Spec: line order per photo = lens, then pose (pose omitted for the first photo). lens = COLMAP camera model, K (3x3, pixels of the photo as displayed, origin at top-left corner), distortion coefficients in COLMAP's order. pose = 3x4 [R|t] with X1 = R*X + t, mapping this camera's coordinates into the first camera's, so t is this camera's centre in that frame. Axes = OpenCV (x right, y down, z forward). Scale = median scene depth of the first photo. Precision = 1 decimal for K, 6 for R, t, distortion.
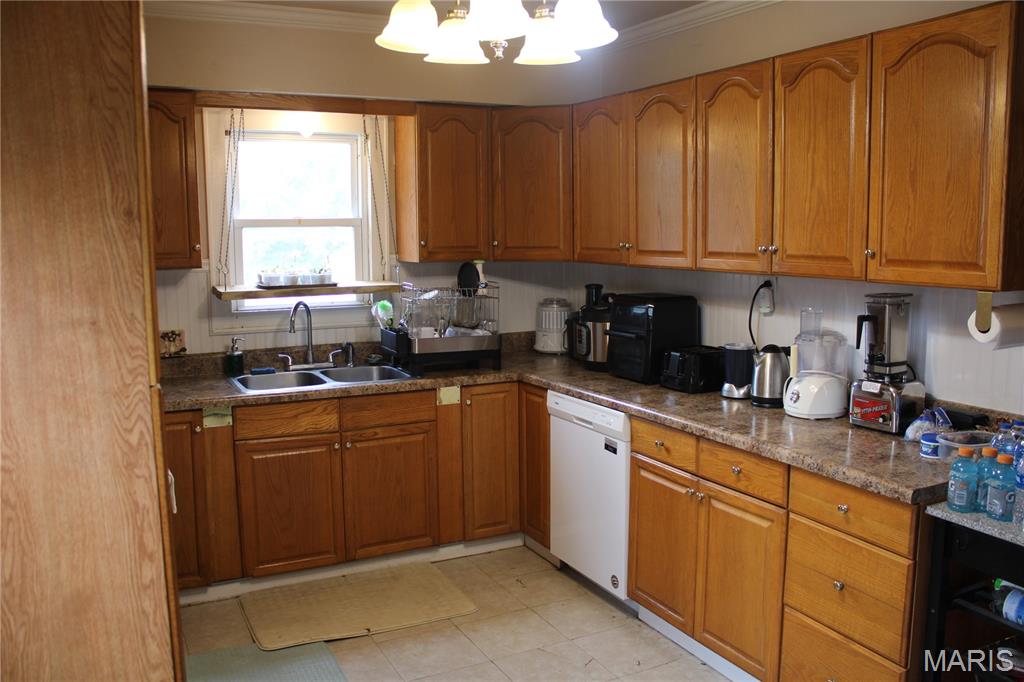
lens RADIAL K [[855.0, 0, 518.8], [0, 855.0, 341.4], [0, 0, 1]] dist [-0.109606, 0.010009]
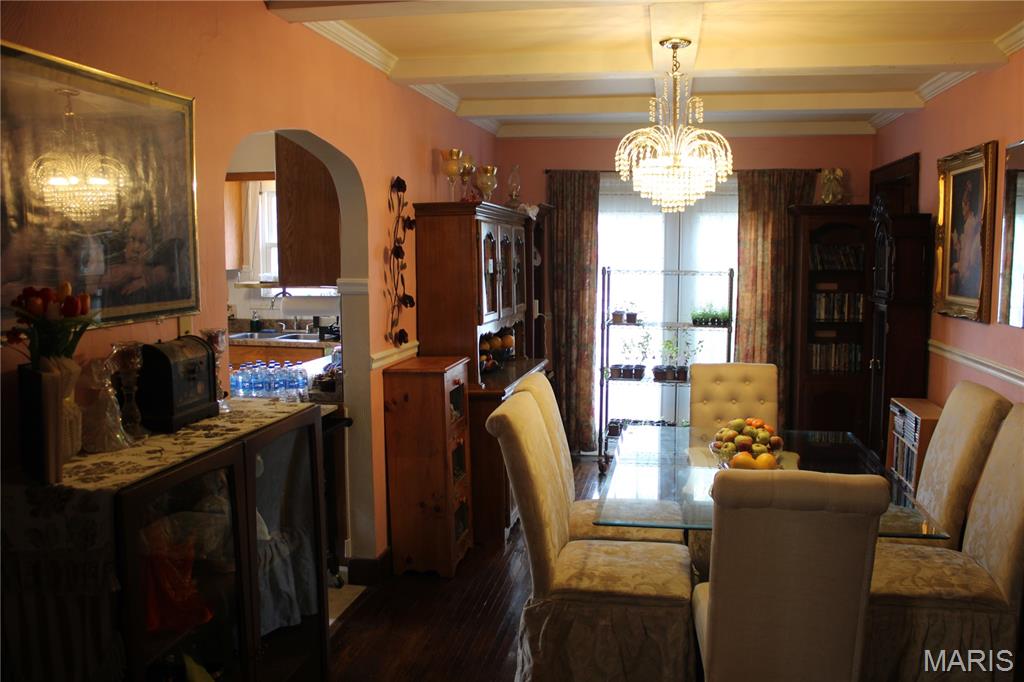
lens RADIAL K [[855.0, 0, 513.2], [0, 855.0, 336.3], [0, 0, 1]] dist [-0.109606, 0.010009]
pose [[0.788535, 0.068149, -0.611203, 1.163803], [-0.092960, 0.995630, -0.008919, 0.014469], [0.607924, 0.063850, 0.791424, -0.059658]]
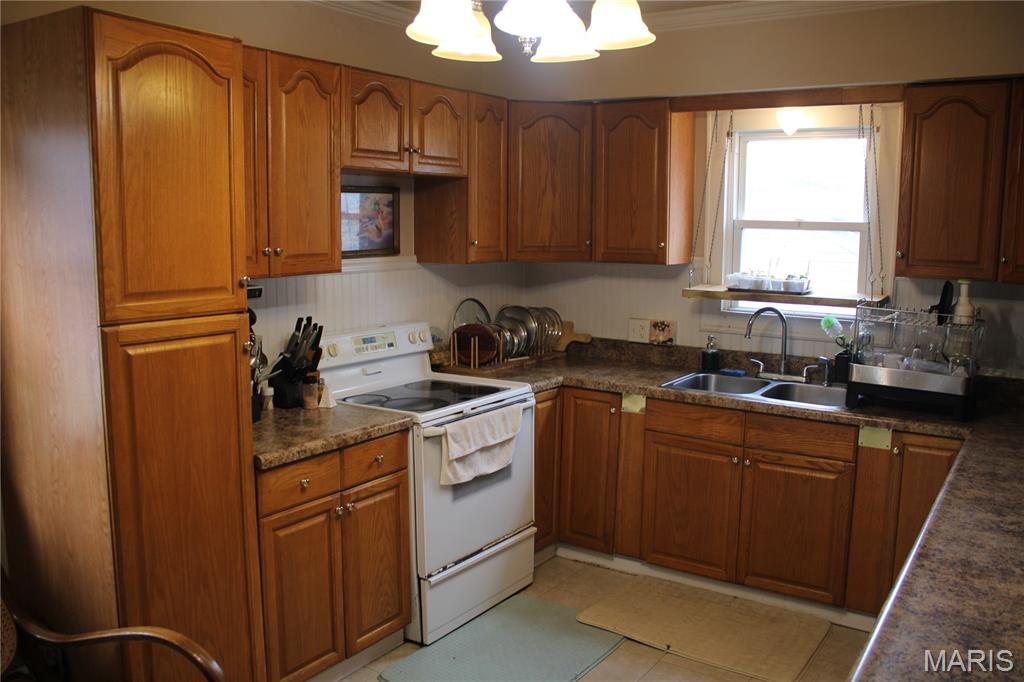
lens RADIAL K [[855.0, 0, 520.1], [0, 855.0, 340.1], [0, 0, 1]] dist [-0.109606, 0.010009]
pose [[0.494944, 0.130579, -0.859058, 0.433194], [-0.129726, 0.988668, 0.075539, -0.046782], [0.859187, 0.074055, 0.506275, 0.282953]]
